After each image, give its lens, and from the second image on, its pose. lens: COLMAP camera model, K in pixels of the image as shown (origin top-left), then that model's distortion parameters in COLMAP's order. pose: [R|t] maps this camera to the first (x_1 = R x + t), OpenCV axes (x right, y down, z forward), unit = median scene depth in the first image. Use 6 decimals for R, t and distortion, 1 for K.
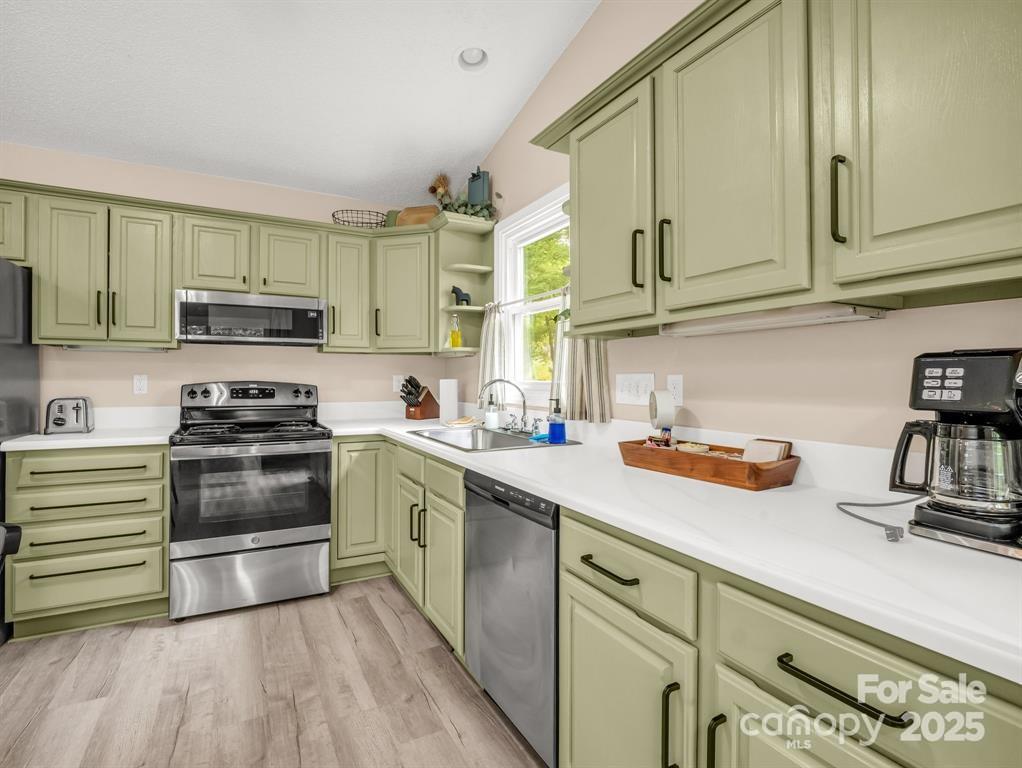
lens RADIAL K [[504.1, 0, 511.5], [0, 504.1, 373.4], [0, 0, 1]] dist [-0.018202, -0.000379]
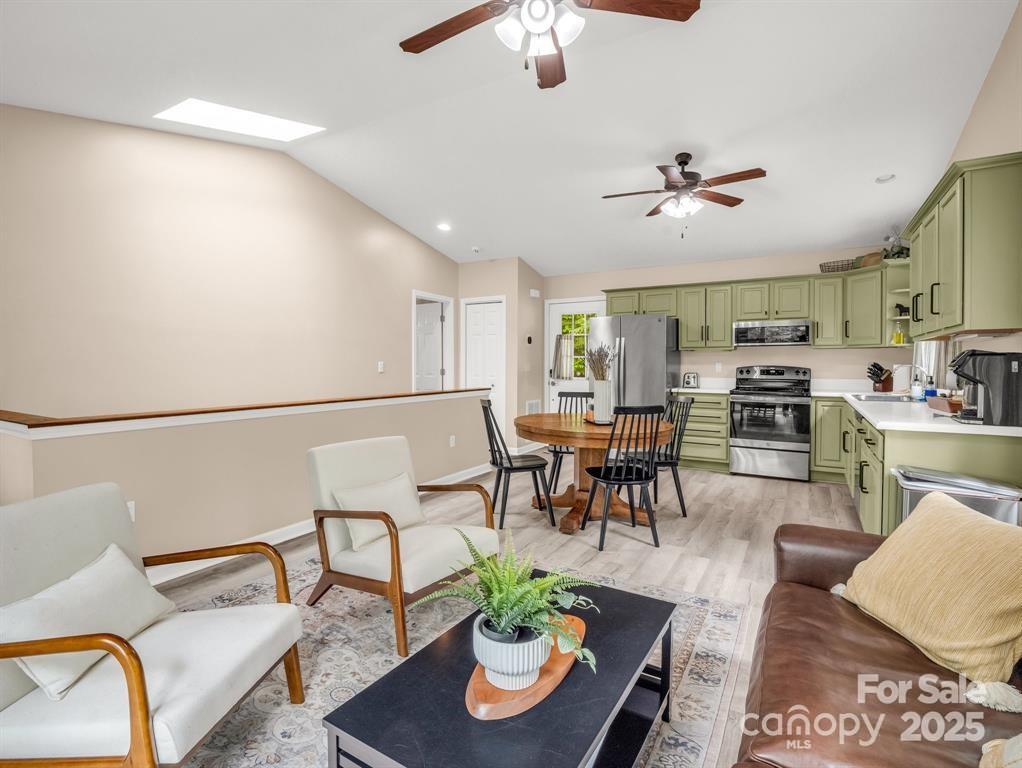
lens RADIAL K [[504.3, 0, 505.1], [0, 504.3, 376.8], [0, 0, 1]] dist [-0.020468, -0.000499]
pose [[0.504421, 0.018692, -0.863255, 0.625032], [0.010723, 0.999553, 0.027909, -0.006612], [0.863391, -0.023334, 0.503995, -0.836613]]
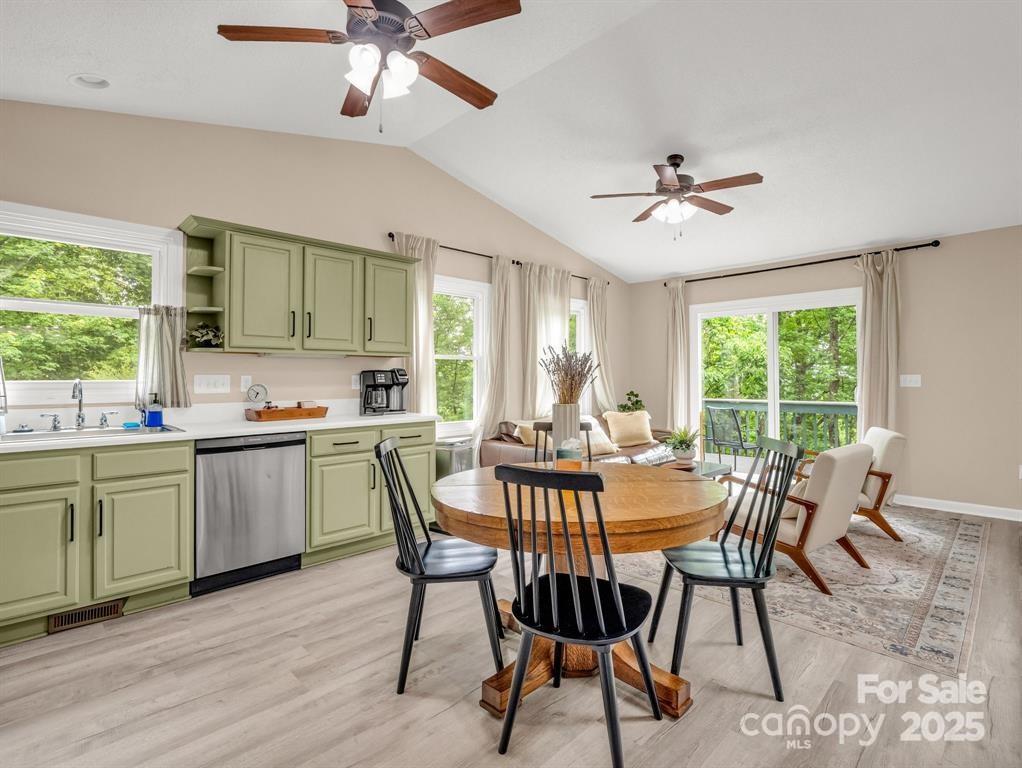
lens RADIAL K [[504.3, 0, 505.1], [0, 504.3, 376.8], [0, 0, 1]] dist [-0.020468, -0.000499]
pose [[-0.267183, 0.016430, 0.963506, -1.108660], [0.005260, 0.999865, -0.015591, 0.024568], [-0.963632, 0.000902, -0.267233, 0.351626]]
